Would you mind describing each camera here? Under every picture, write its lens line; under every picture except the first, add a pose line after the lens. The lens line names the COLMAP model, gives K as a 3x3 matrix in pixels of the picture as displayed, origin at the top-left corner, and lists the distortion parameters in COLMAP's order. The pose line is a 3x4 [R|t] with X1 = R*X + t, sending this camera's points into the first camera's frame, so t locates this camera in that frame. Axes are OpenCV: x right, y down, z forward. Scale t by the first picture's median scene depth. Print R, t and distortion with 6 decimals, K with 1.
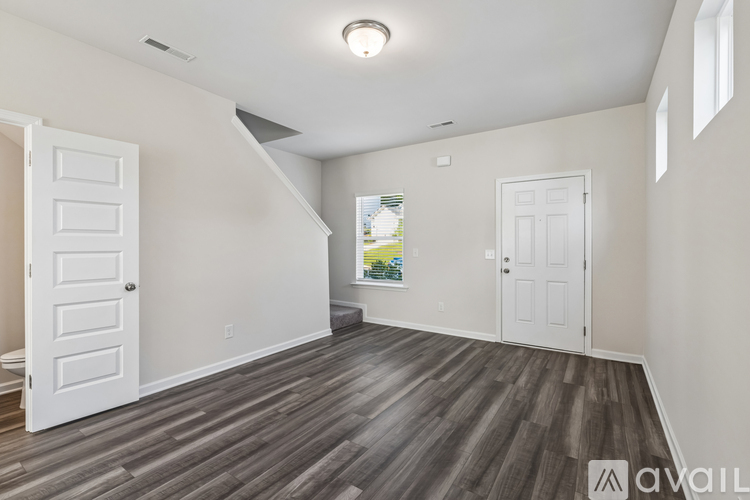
lens RADIAL K [[337.1, 0, 375.3], [0, 337.1, 245.5], [0, 0, 1]] dist [-0.009229, 0.001441]
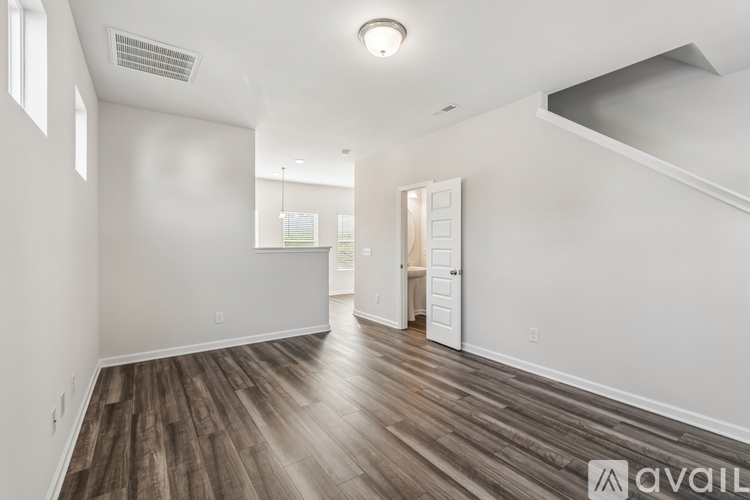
lens RADIAL K [[337.1, 0, 375.3], [0, 337.1, 245.5], [0, 0, 1]] dist [-0.009229, 0.001441]
pose [[-0.364876, 0.002477, -0.931053, 0.746249], [-0.001732, 0.999993, 0.003339, -0.003637], [0.931055, 0.002830, -0.364869, 1.107283]]
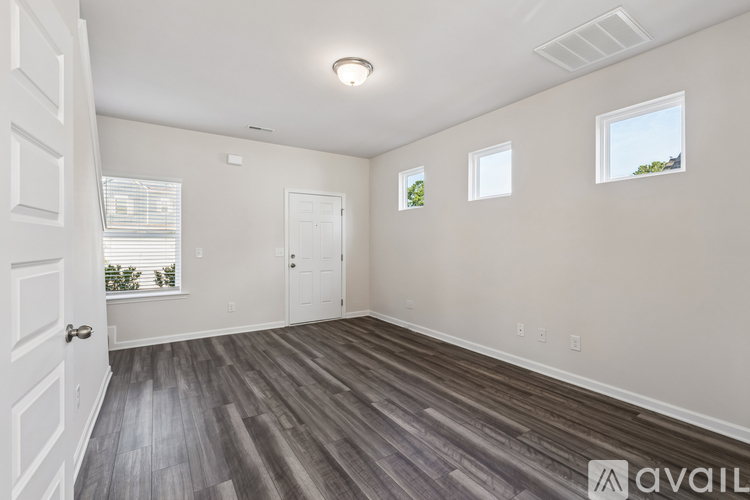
lens RADIAL K [[337.1, 0, 375.3], [0, 337.1, 245.5], [0, 0, 1]] dist [-0.009229, 0.001441]
pose [[0.391100, -0.005240, 0.920333, -0.901358], [0.002382, 0.999986, 0.004681, -0.001805], [-0.920345, 0.000361, 0.391107, 0.378989]]
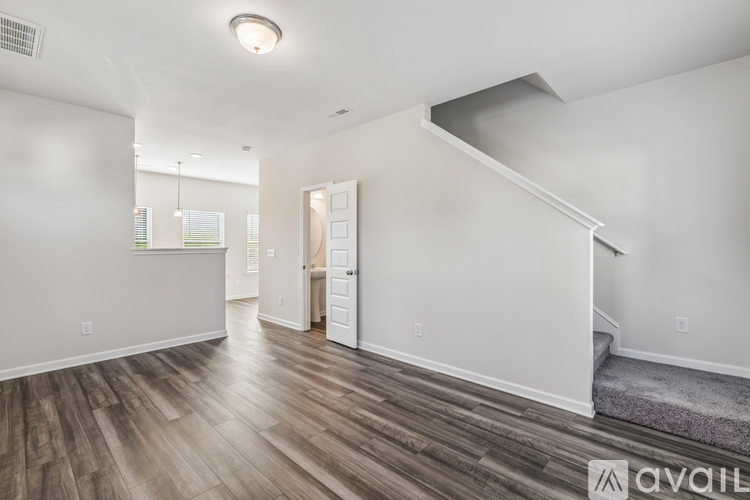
lens RADIAL K [[337.1, 0, 375.3], [0, 337.1, 245.5], [0, 0, 1]] dist [-0.009229, 0.001441]
pose [[-0.159668, 0.000490, -0.987171, 0.720095], [-0.002142, 0.999997, 0.000843, -0.004648], [0.987169, 0.002249, -0.159666, 1.231841]]
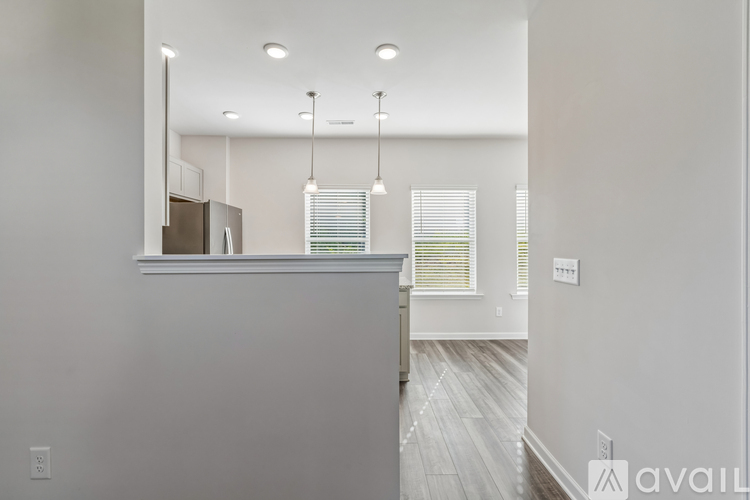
lens RADIAL K [[337.1, 0, 375.3], [0, 337.1, 245.5], [0, 0, 1]] dist [-0.009229, 0.001441]
pose [[-0.801350, 0.004683, -0.598177, -0.422650], [-0.001688, 0.999948, 0.010089, -0.010872], [0.598193, 0.009094, -0.801301, 0.629289]]
